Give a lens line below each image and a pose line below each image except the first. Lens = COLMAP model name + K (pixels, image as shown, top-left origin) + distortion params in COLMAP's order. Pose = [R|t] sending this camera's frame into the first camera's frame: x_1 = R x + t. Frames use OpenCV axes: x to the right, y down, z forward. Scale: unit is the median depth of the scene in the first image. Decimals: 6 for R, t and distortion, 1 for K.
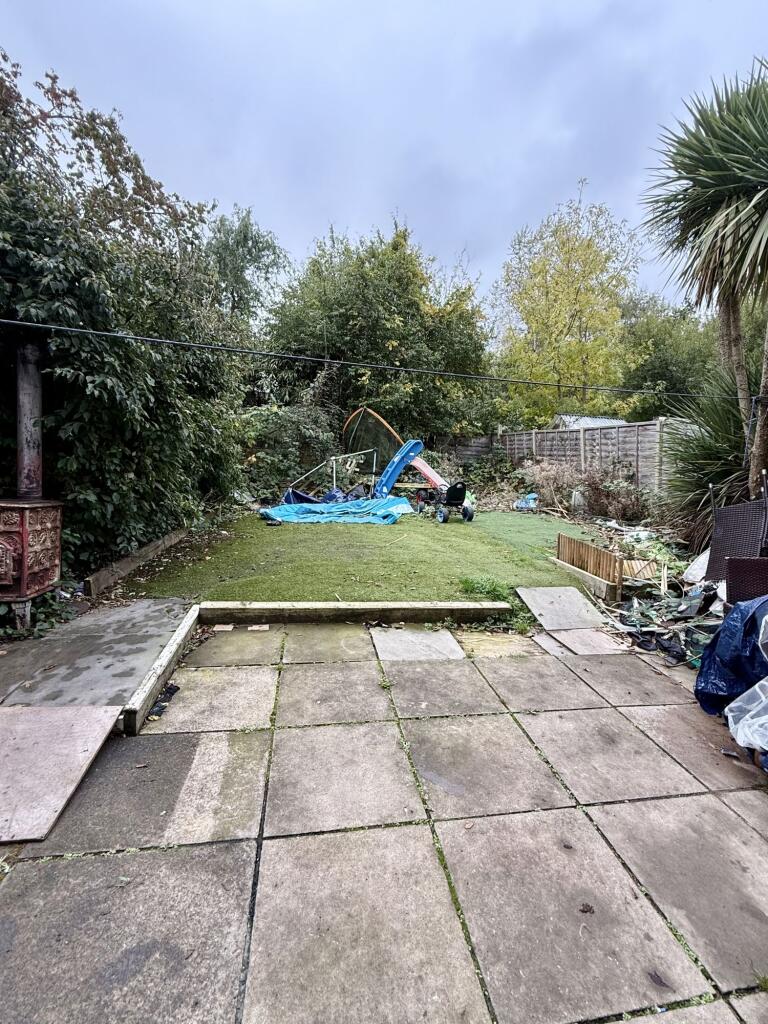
lens RADIAL K [[419.0, 0, 383.1], [0, 419.0, 509.9], [0, 0, 1]] dist [-0.000197, 0.000538]
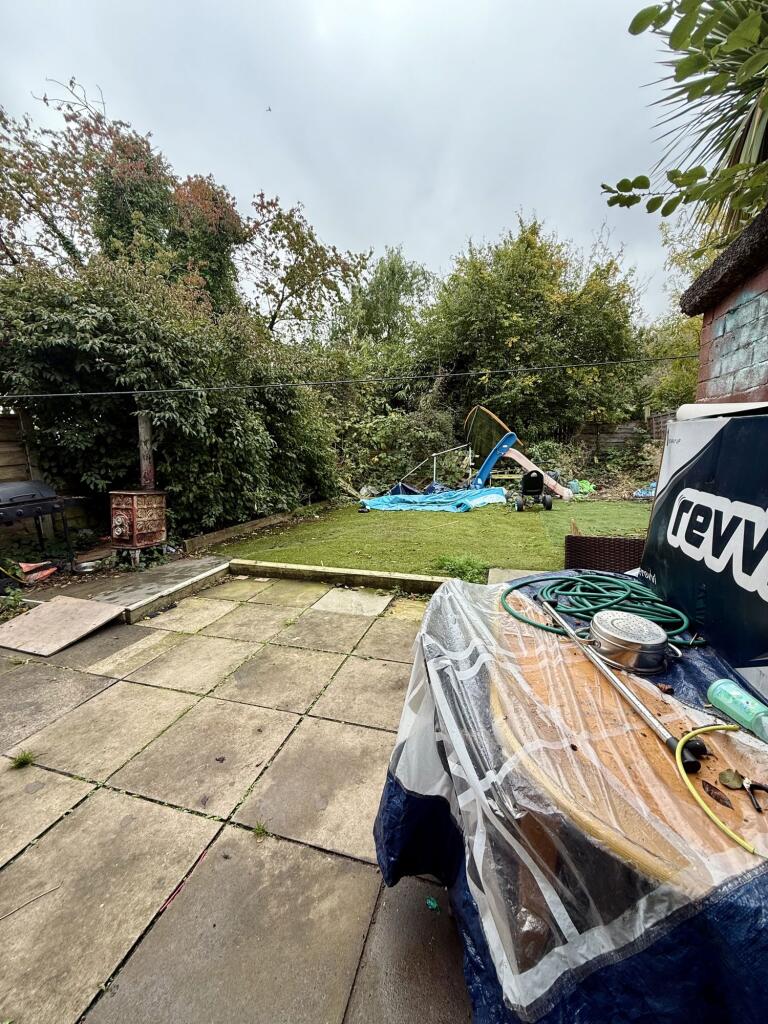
lens RADIAL K [[386.6, 0, 392.5], [0, 386.6, 510.1], [0, 0, 1]] dist [-0.000561, 0.000044]
pose [[0.902013, 0.002699, -0.431701, 0.260214], [0.002968, 0.999918, 0.012454, 0.013942], [0.431699, -0.012515, 0.901931, 0.012094]]
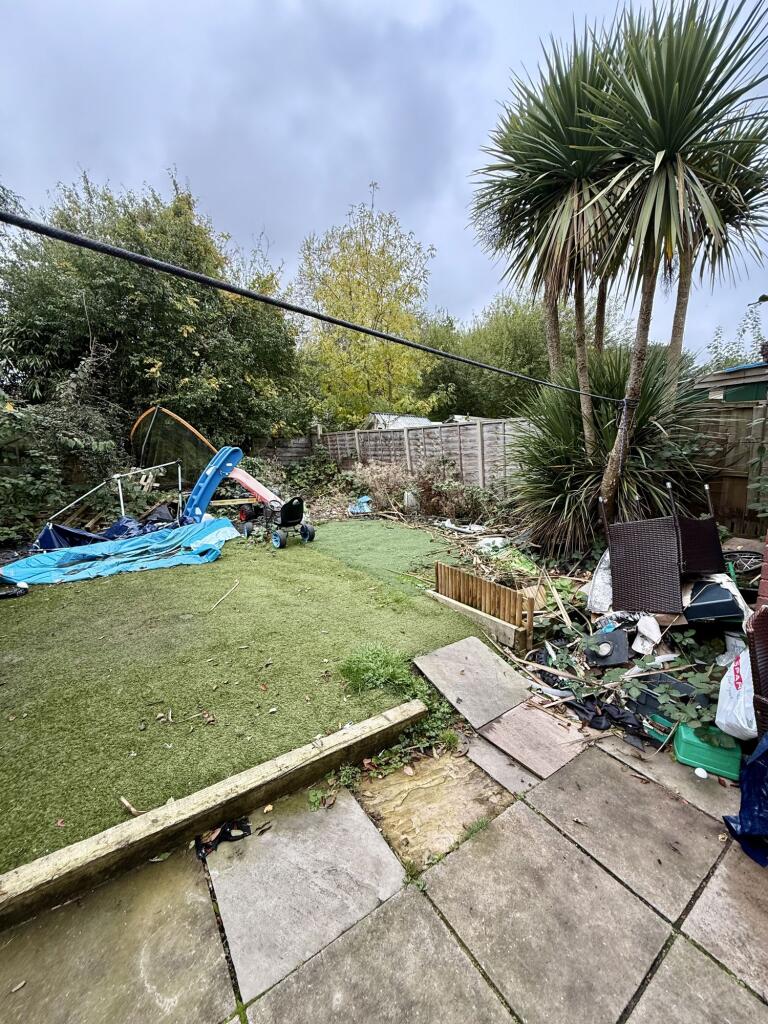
lens RADIAL K [[399.9, 0, 376.0], [0, 399.9, 508.4], [0, 0, 1]] dist [0.000576, 0.000198]
pose [[0.906182, -0.102238, 0.410343, -0.000669], [0.097106, 0.994714, 0.033392, -0.052709], [-0.411588, 0.009587, 0.911320, 0.197349]]
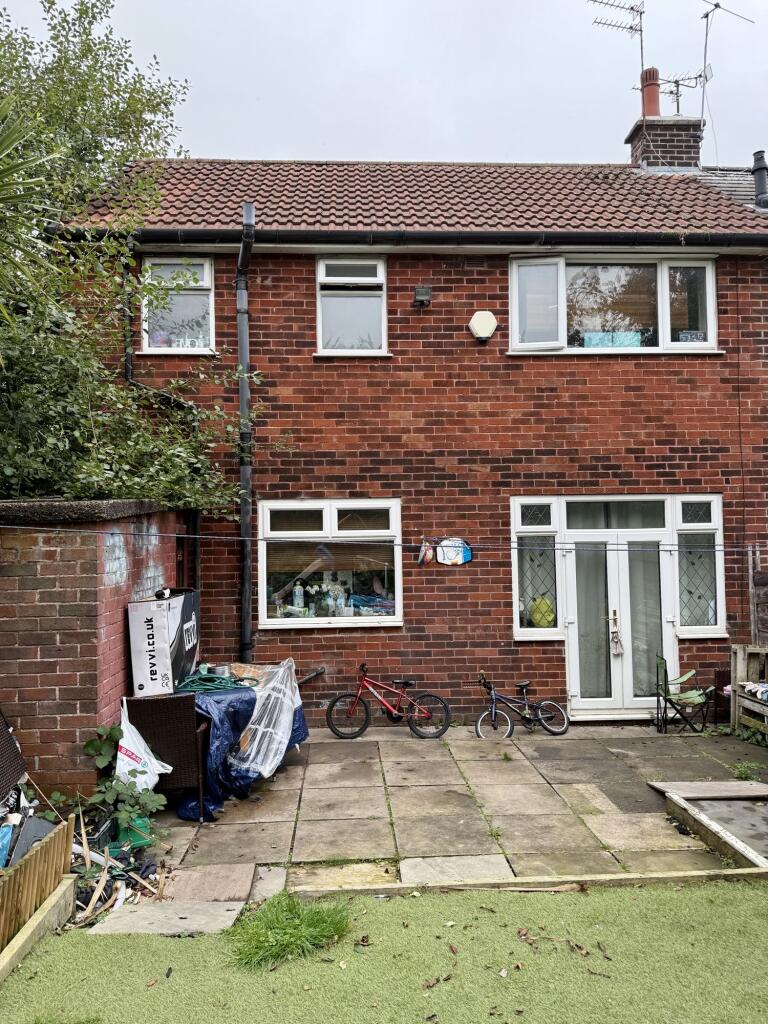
lens RADIAL K [[728.3, 0, 384.0], [0, 728.3, 512.0], [0, 0, 1]] dist [0.009964, -0.001628]
pose [[-0.993175, -0.040092, 0.109523, 0.036123], [-0.027902, 0.993468, 0.110648, -0.185480], [-0.113244, 0.106837, -0.987806, 0.870922]]
